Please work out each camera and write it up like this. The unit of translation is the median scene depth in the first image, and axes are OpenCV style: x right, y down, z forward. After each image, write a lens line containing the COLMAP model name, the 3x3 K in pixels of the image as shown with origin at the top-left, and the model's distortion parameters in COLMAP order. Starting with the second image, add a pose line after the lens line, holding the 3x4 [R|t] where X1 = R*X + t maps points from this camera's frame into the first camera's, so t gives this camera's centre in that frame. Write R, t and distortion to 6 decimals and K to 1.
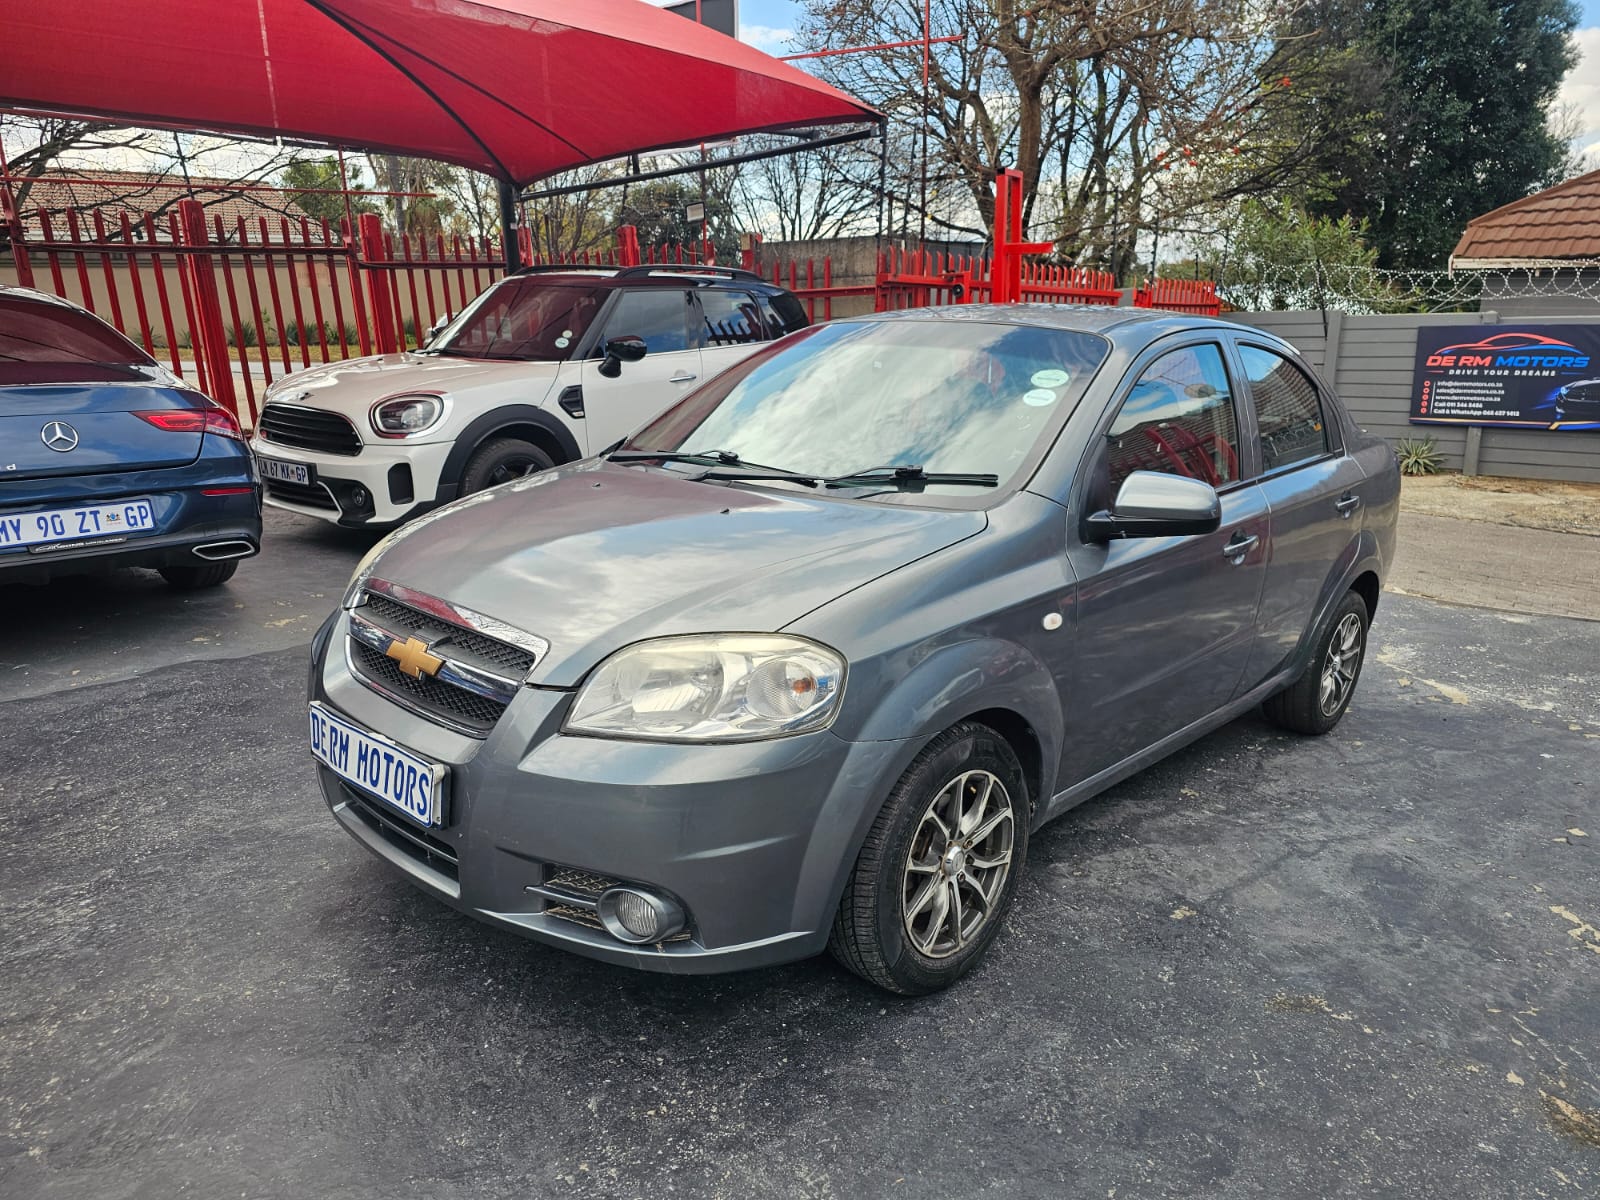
lens RADIAL K [[1070.7, 0, 792.8], [0, 1070.7, 593.7], [0, 0, 1]] dist [0.050169, -0.039122]
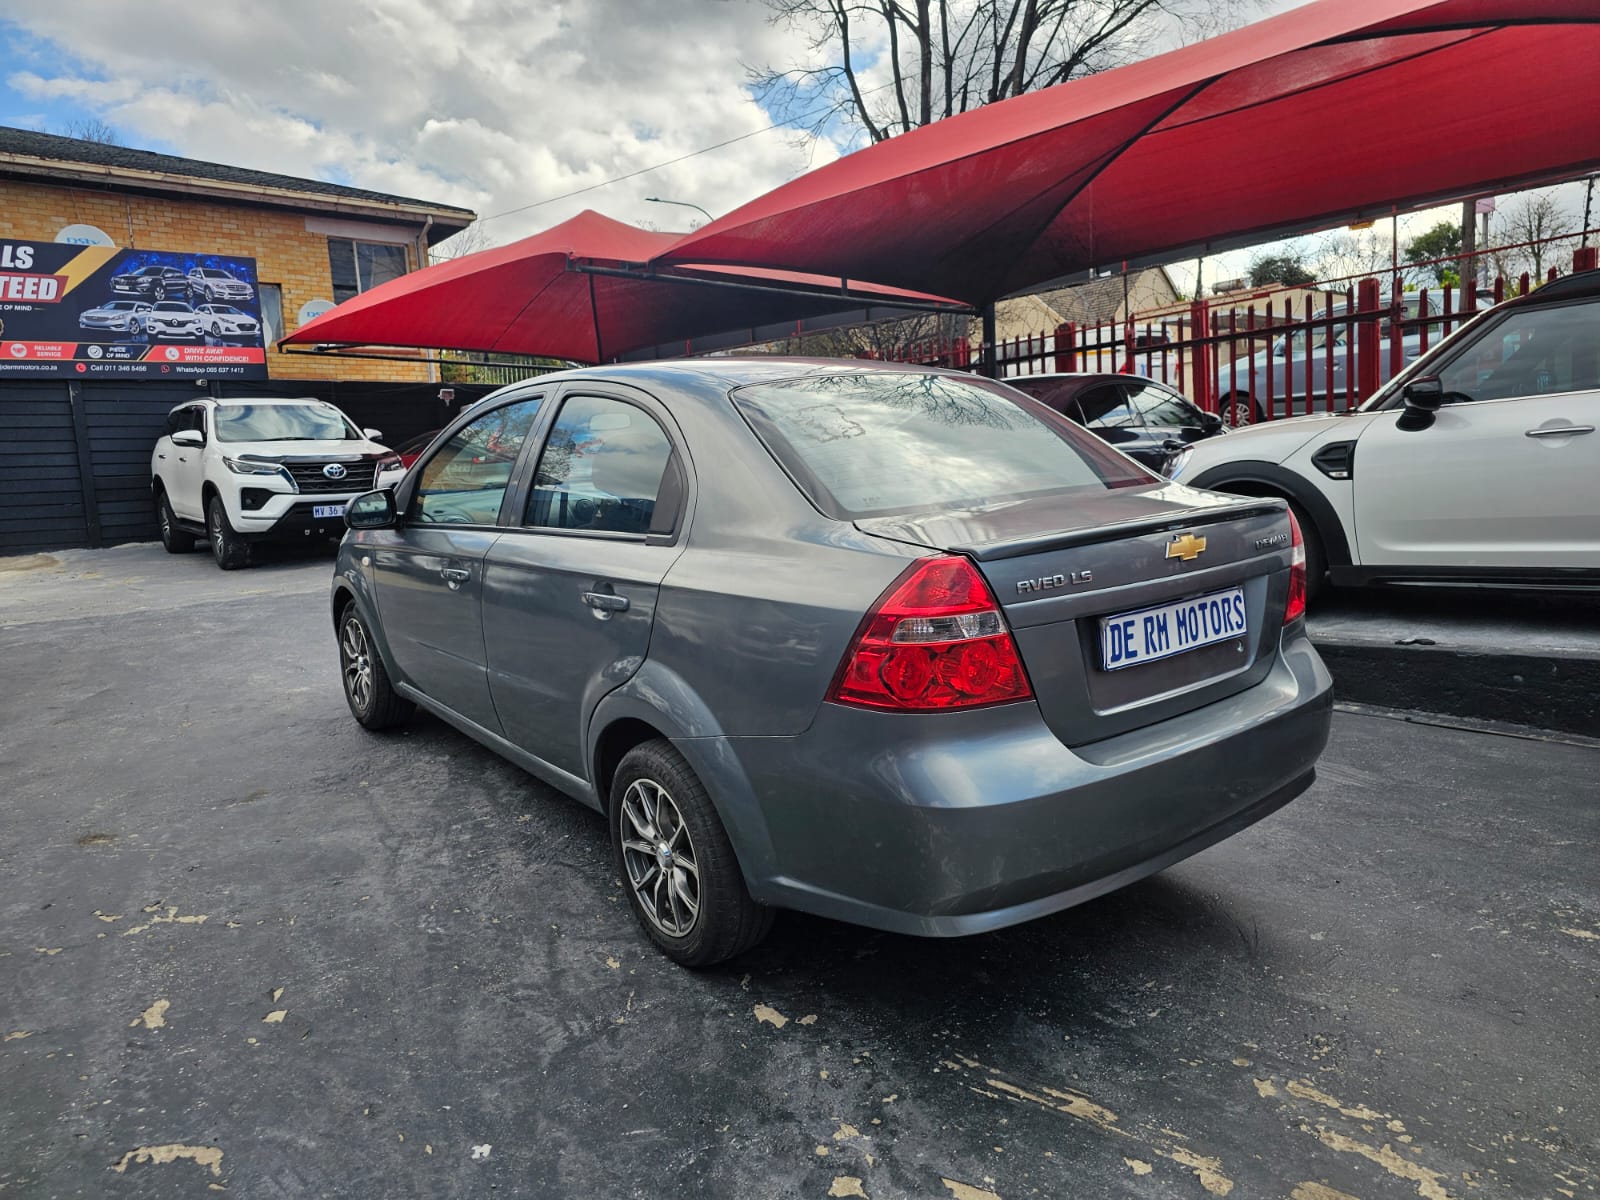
lens RADIAL K [[1070.7, 0, 797.0], [0, 1070.7, 595.2], [0, 0, 1]] dist [0.050169, -0.039122]
pose [[-0.159077, 0.144655, -0.976611, 1.182036], [-0.196644, 0.964744, 0.174928, -0.235413], [0.967484, 0.219871, -0.125023, 1.198777]]
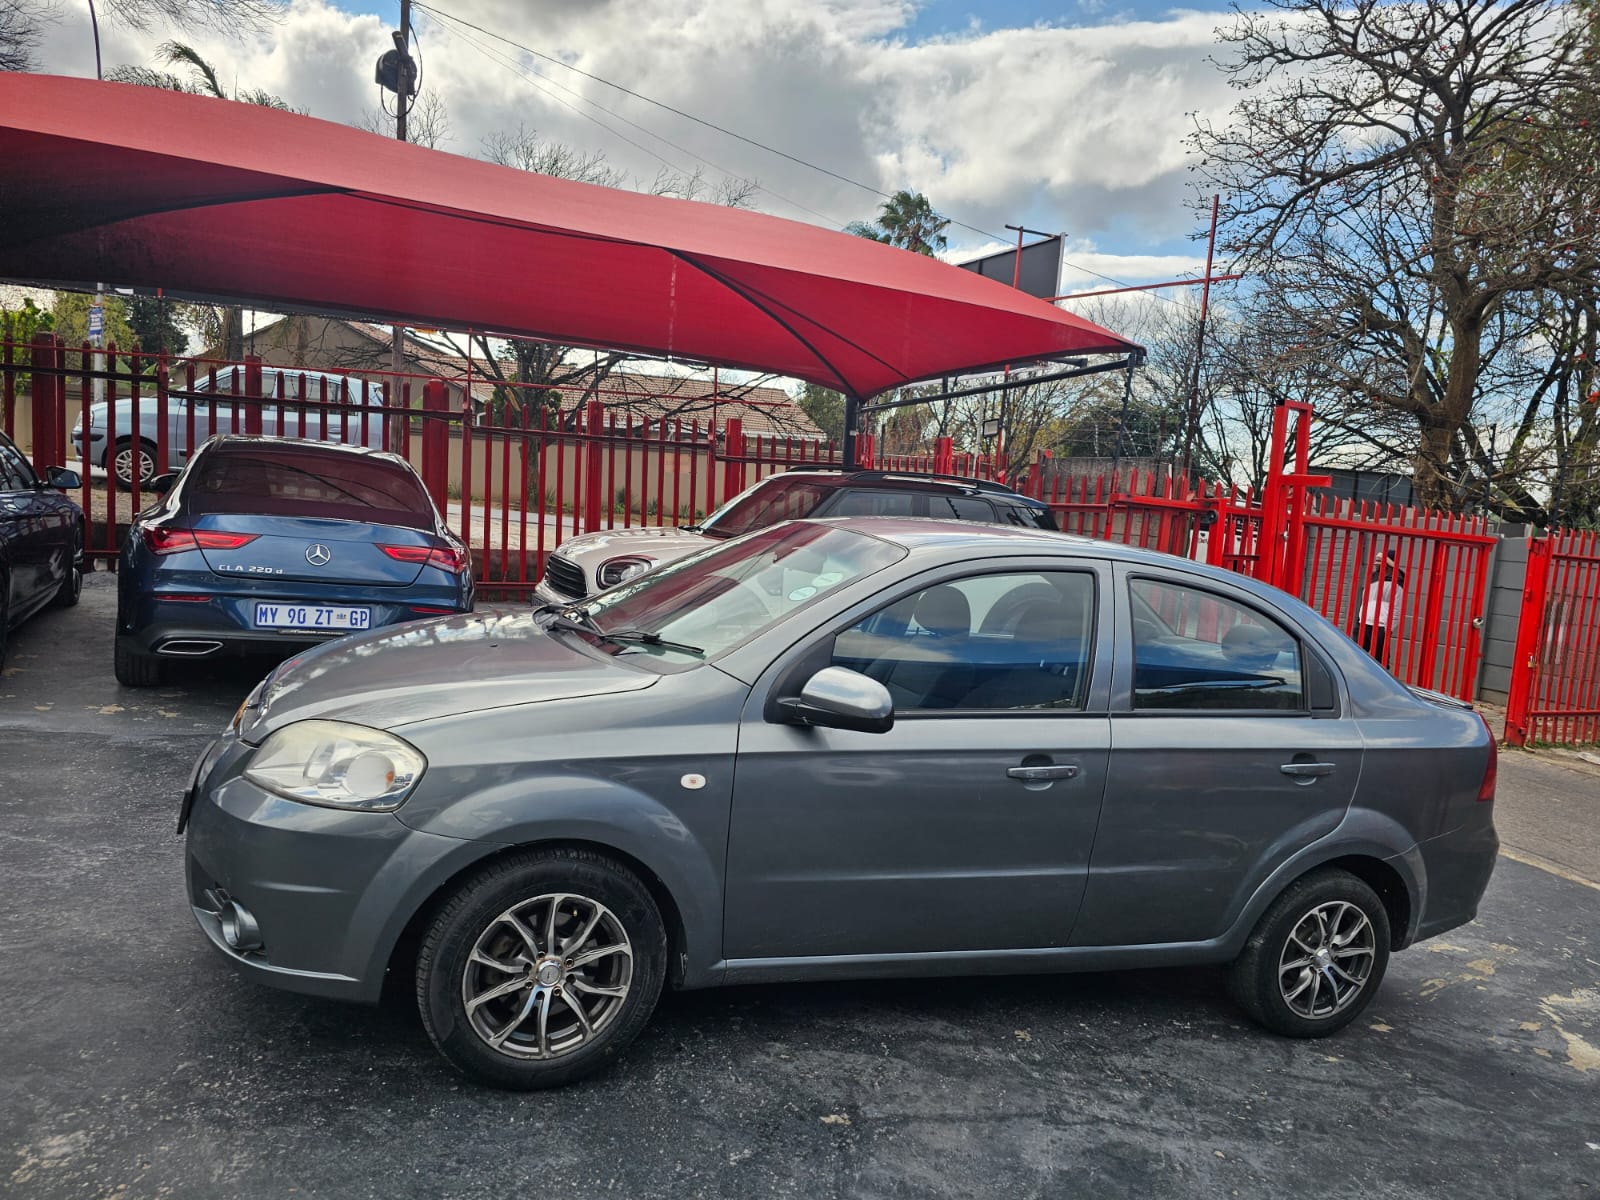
lens RADIAL K [[1070.7, 0, 790.2], [0, 1070.7, 592.1], [0, 0, 1]] dist [0.050169, -0.039122]
pose [[0.899605, 0.114400, -0.421454, 0.479360], [-0.189562, 0.971712, -0.140863, -0.017276], [0.393418, 0.206613, 0.895842, 0.000545]]
